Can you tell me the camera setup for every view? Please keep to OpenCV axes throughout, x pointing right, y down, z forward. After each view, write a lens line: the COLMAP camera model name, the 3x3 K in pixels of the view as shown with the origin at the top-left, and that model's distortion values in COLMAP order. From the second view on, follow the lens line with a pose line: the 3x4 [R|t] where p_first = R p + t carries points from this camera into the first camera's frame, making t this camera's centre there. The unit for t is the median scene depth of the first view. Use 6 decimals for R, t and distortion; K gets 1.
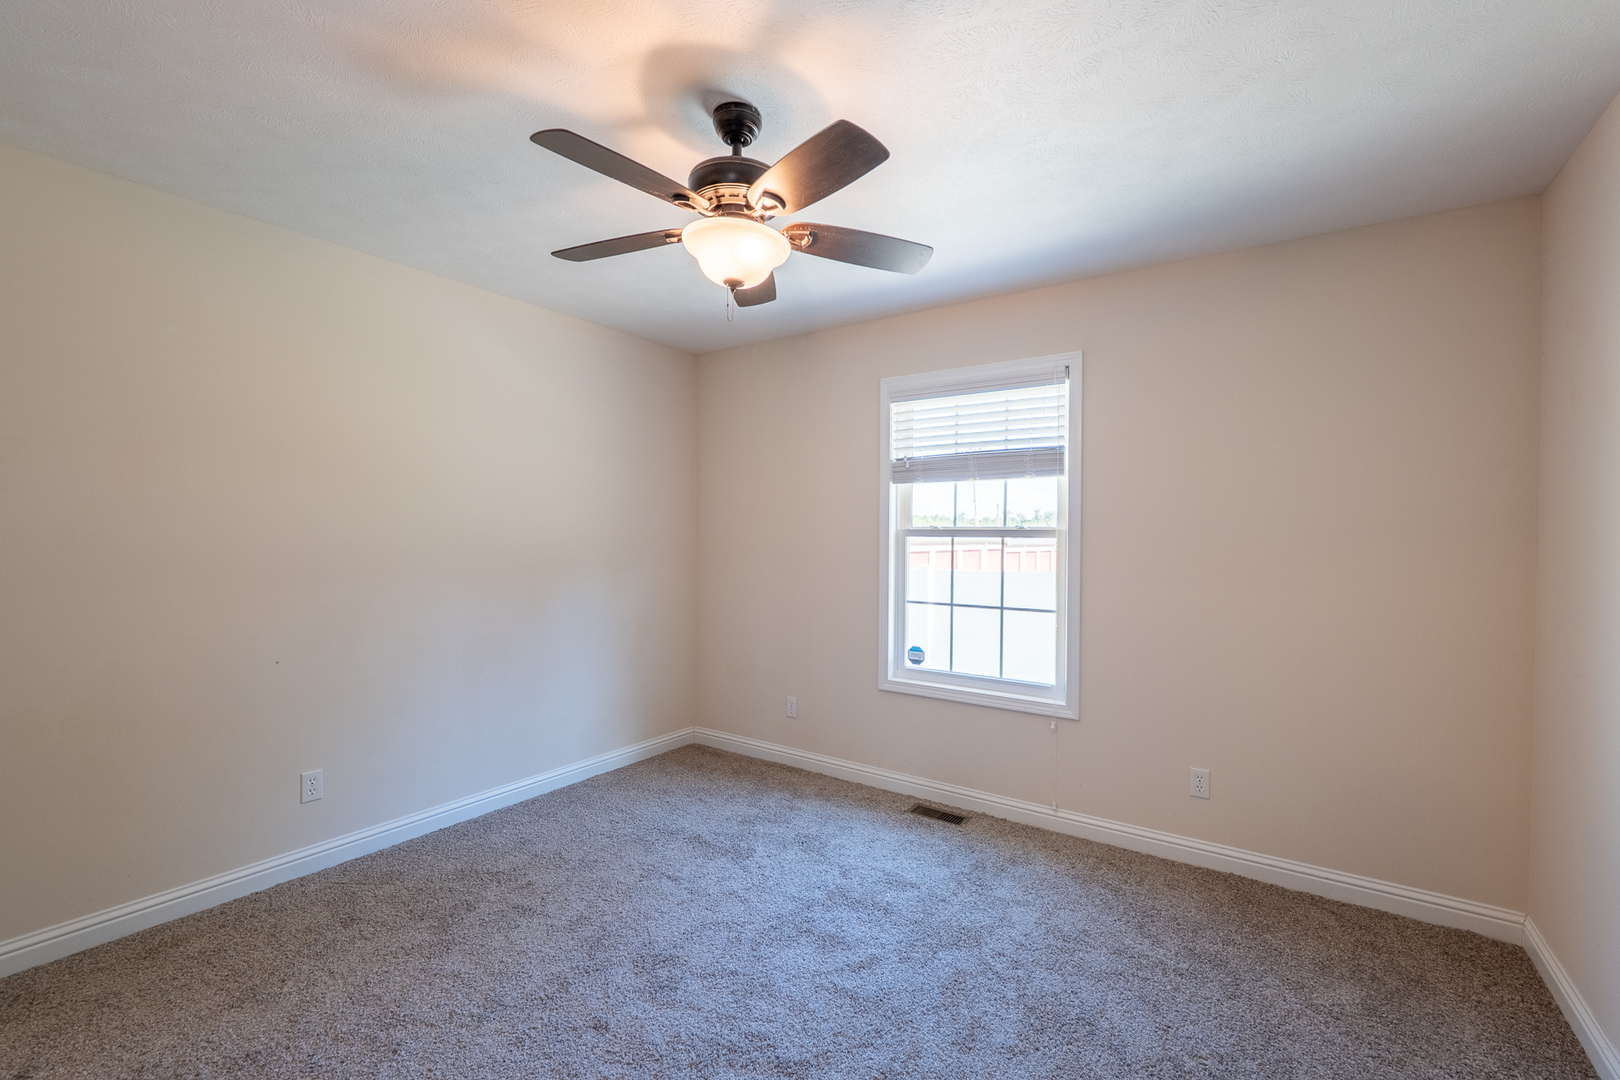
lens RADIAL K [[666.9, 0, 810.0], [0, 666.9, 540.0], [0, 0, 1]] dist [-0.006012, -0.000004]
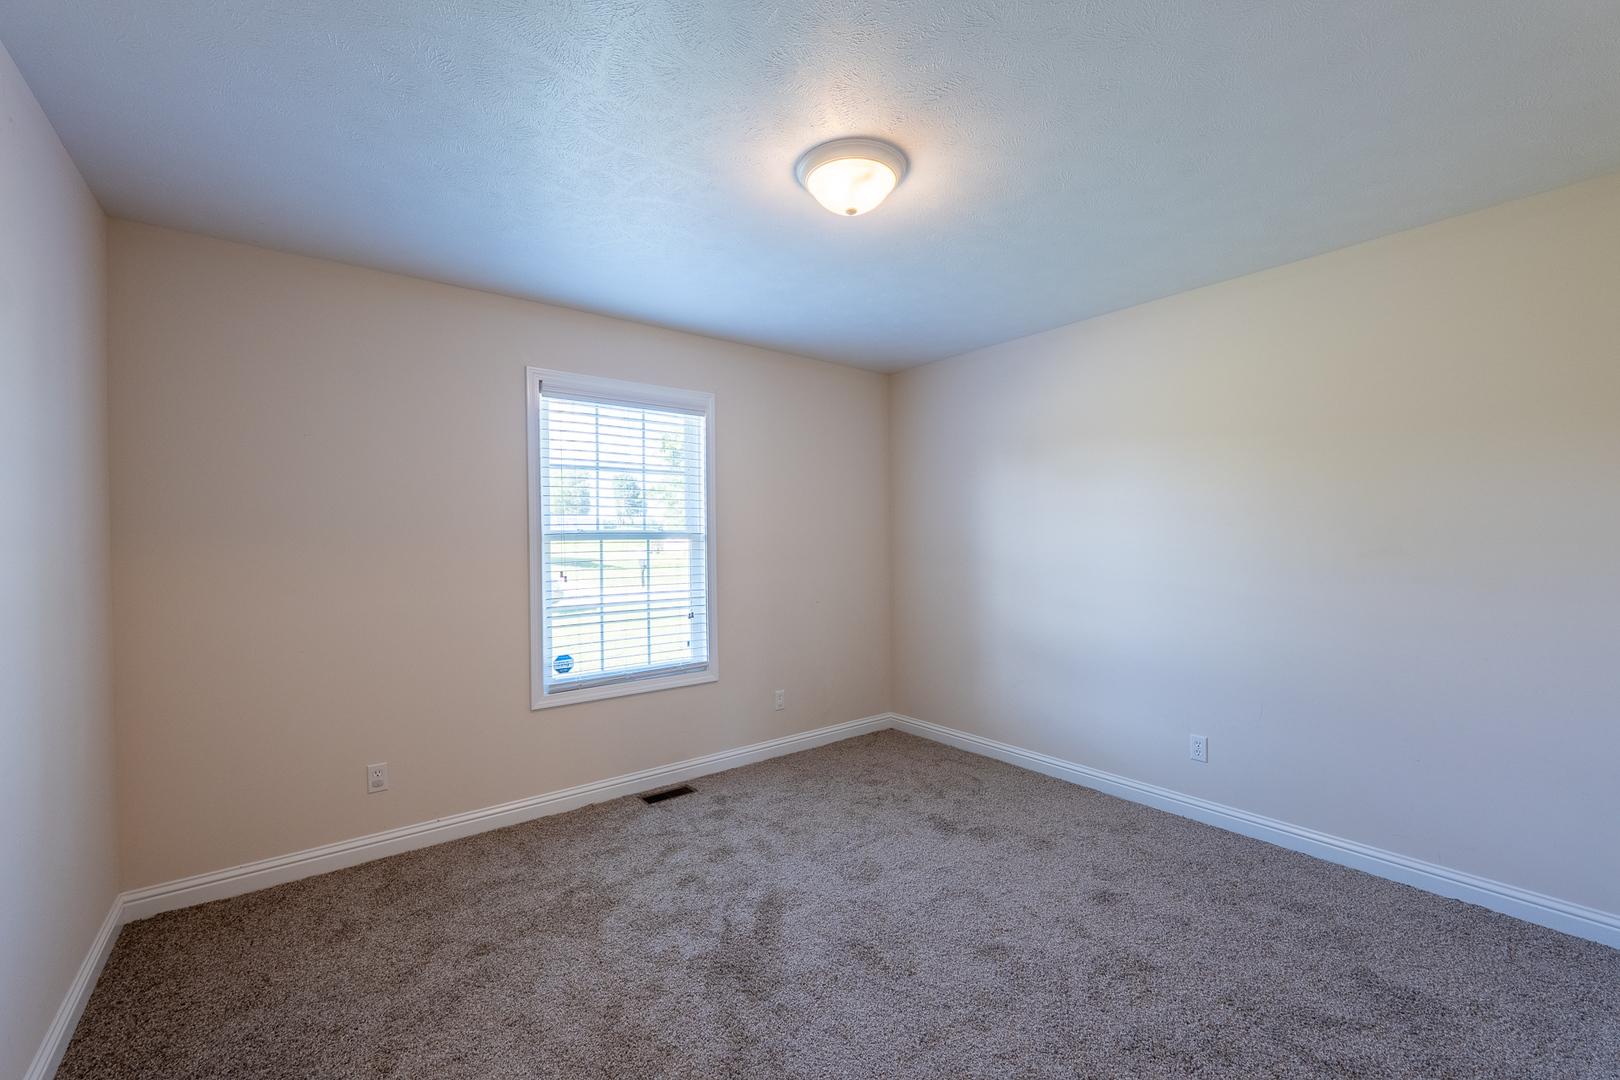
lens RADIAL K [[656.0, 0, 810.0], [0, 656.0, 540.0], [0, 0, 1]] dist [-0.008551, -0.000020]
pose [[0.287559, -0.005710, 0.957746, -0.682244], [0.013251, 0.999910, 0.001983, -0.002643], [-0.957671, 0.012121, 0.287609, 0.413783]]
